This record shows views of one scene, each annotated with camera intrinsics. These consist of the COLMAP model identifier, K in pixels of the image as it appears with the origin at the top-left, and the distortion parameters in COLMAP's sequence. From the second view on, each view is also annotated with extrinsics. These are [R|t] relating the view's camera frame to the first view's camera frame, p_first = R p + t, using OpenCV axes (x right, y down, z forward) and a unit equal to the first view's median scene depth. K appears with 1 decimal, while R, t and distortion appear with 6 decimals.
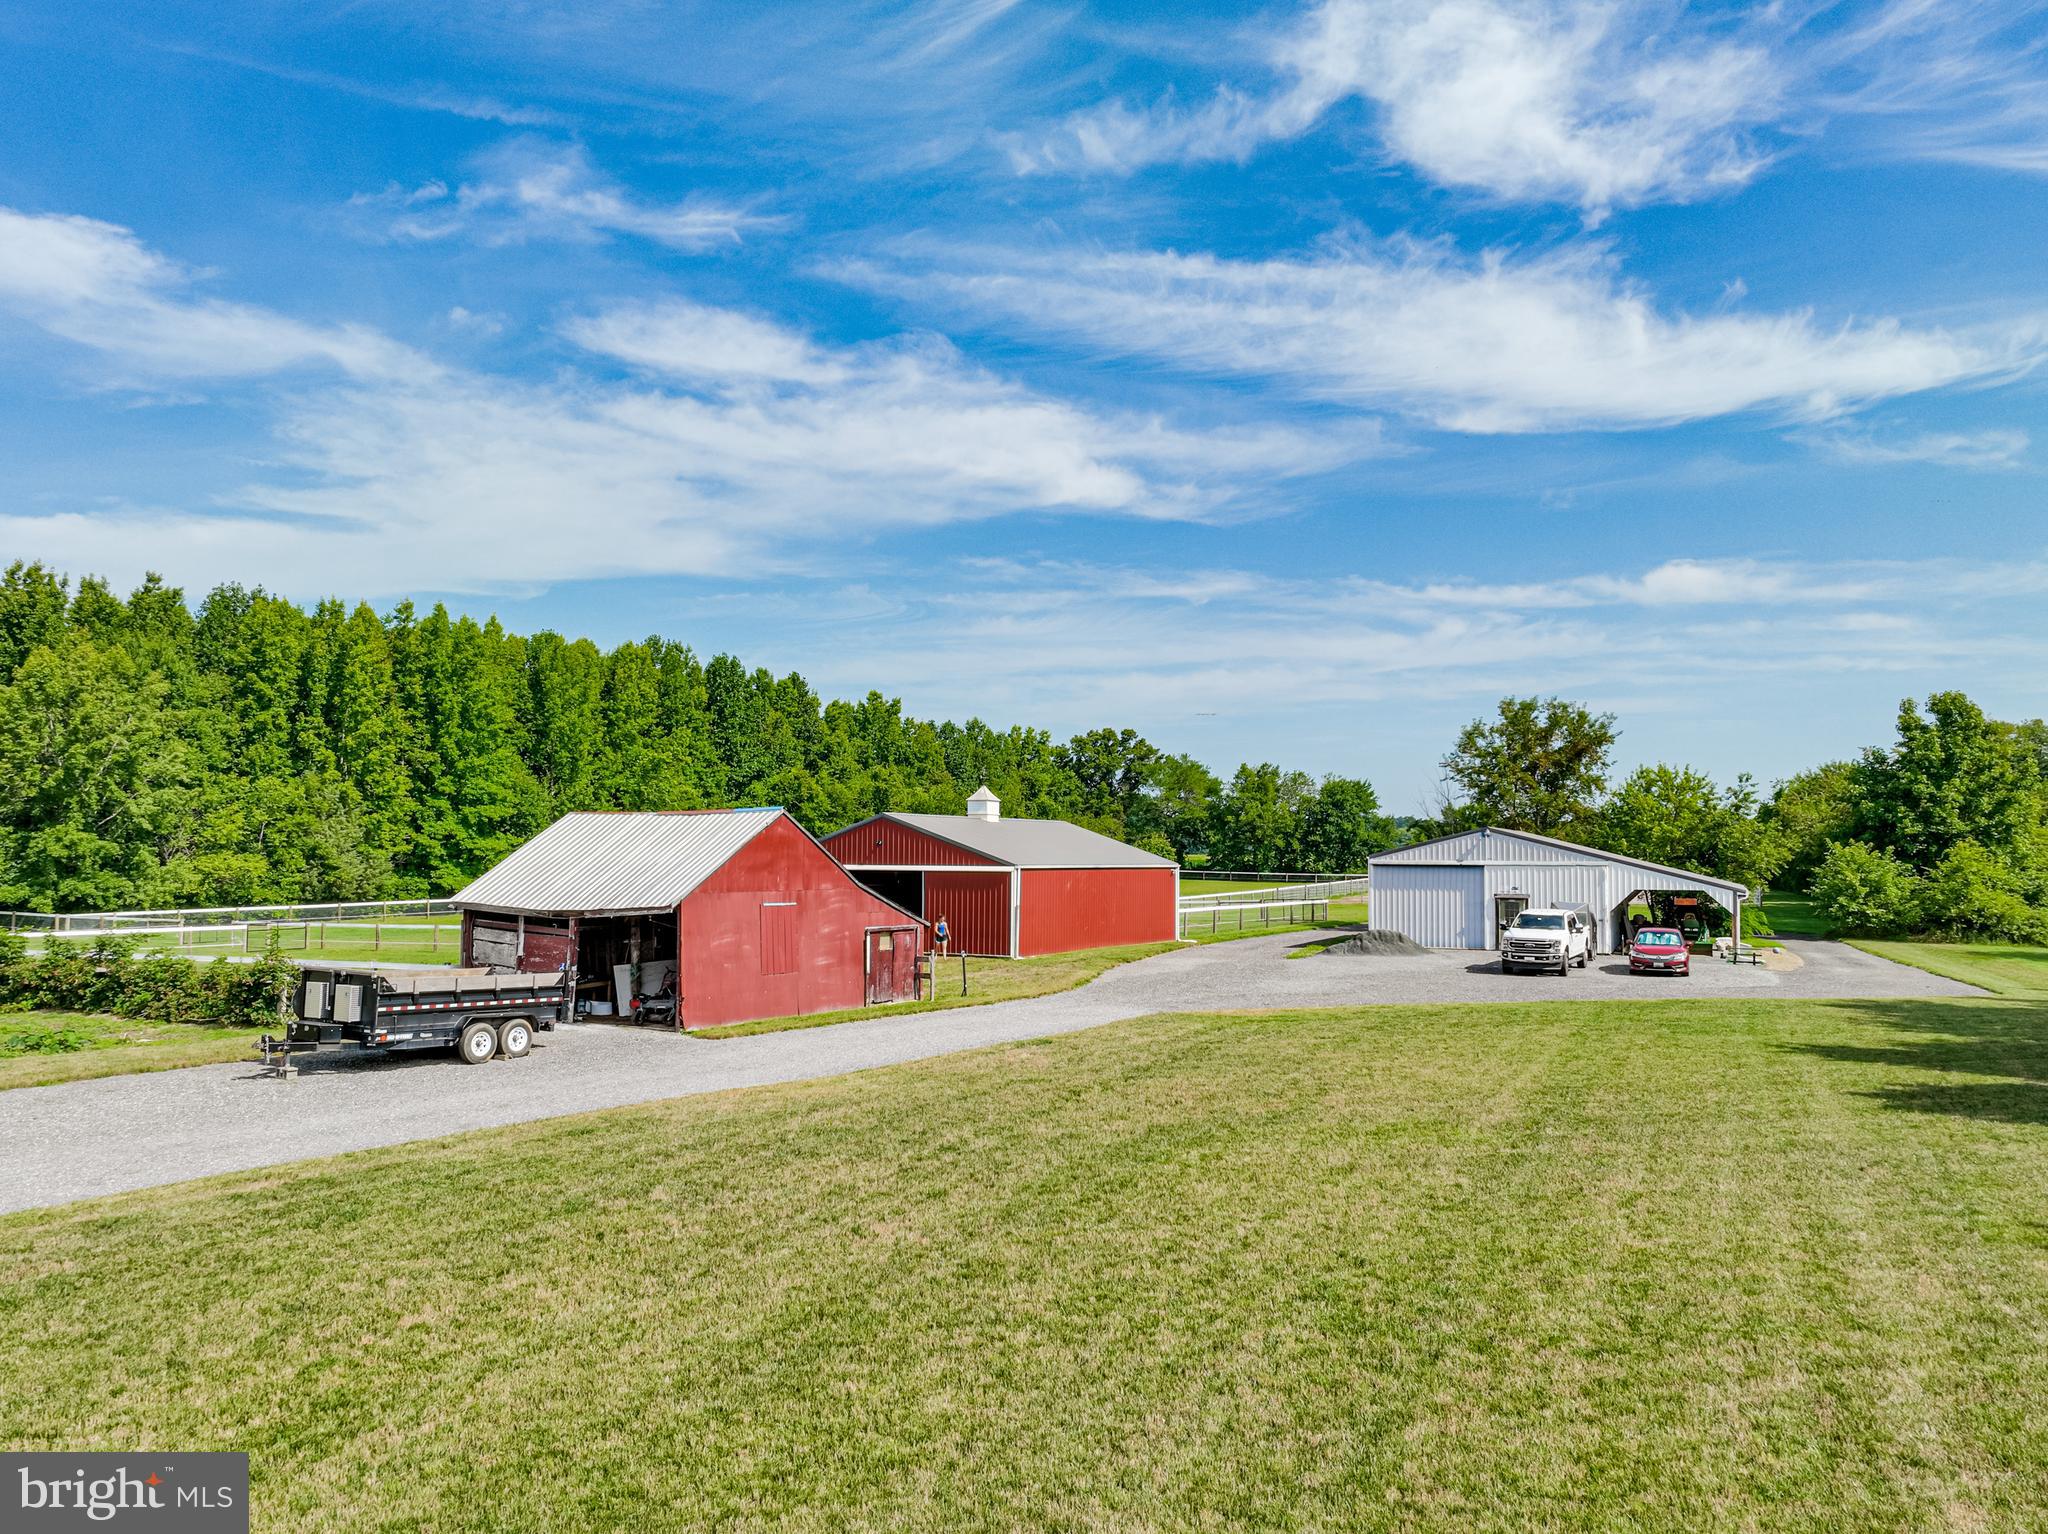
lens RADIAL K [[1587.4, 0, 1032.7], [0, 1587.4, 773.2], [0, 0, 1]] dist [-0.005800, 0.002967]
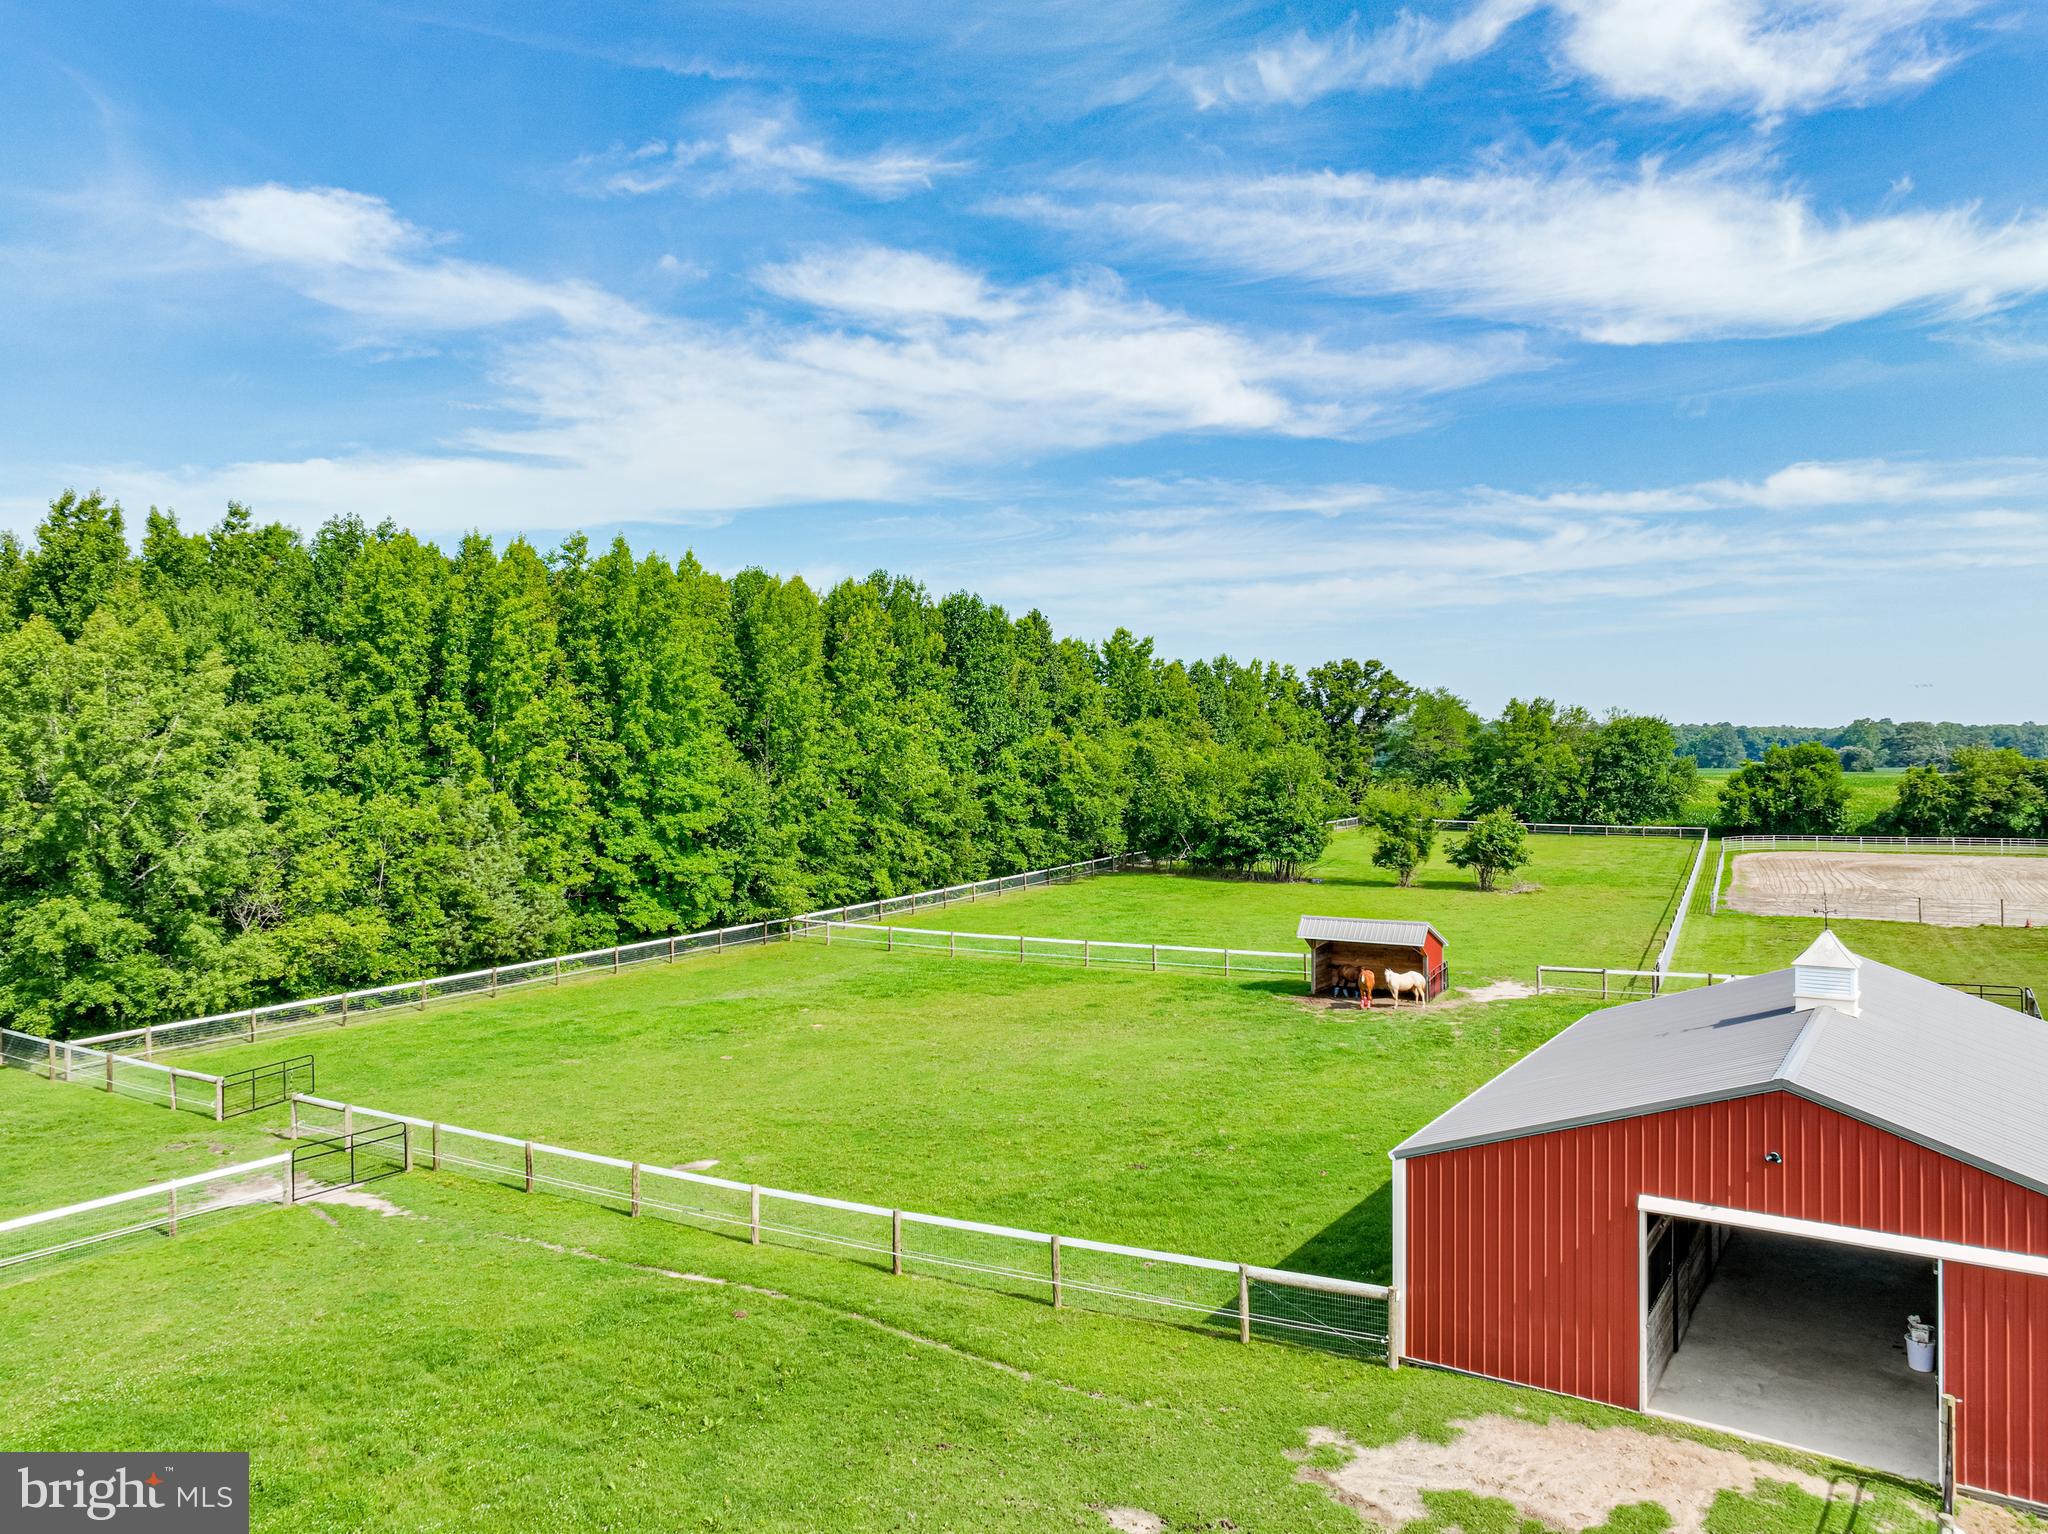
lens RADIAL K [[1452.2, 0, 1035.2], [0, 1452.2, 772.6], [0, 0, 1]] dist [0.001787, 0.007203]
pose [[0.996749, -0.008438, -0.080130, -0.066972], [0.013628, 0.997829, 0.064435, -0.020211], [0.079412, -0.065317, 0.994700, 0.176836]]
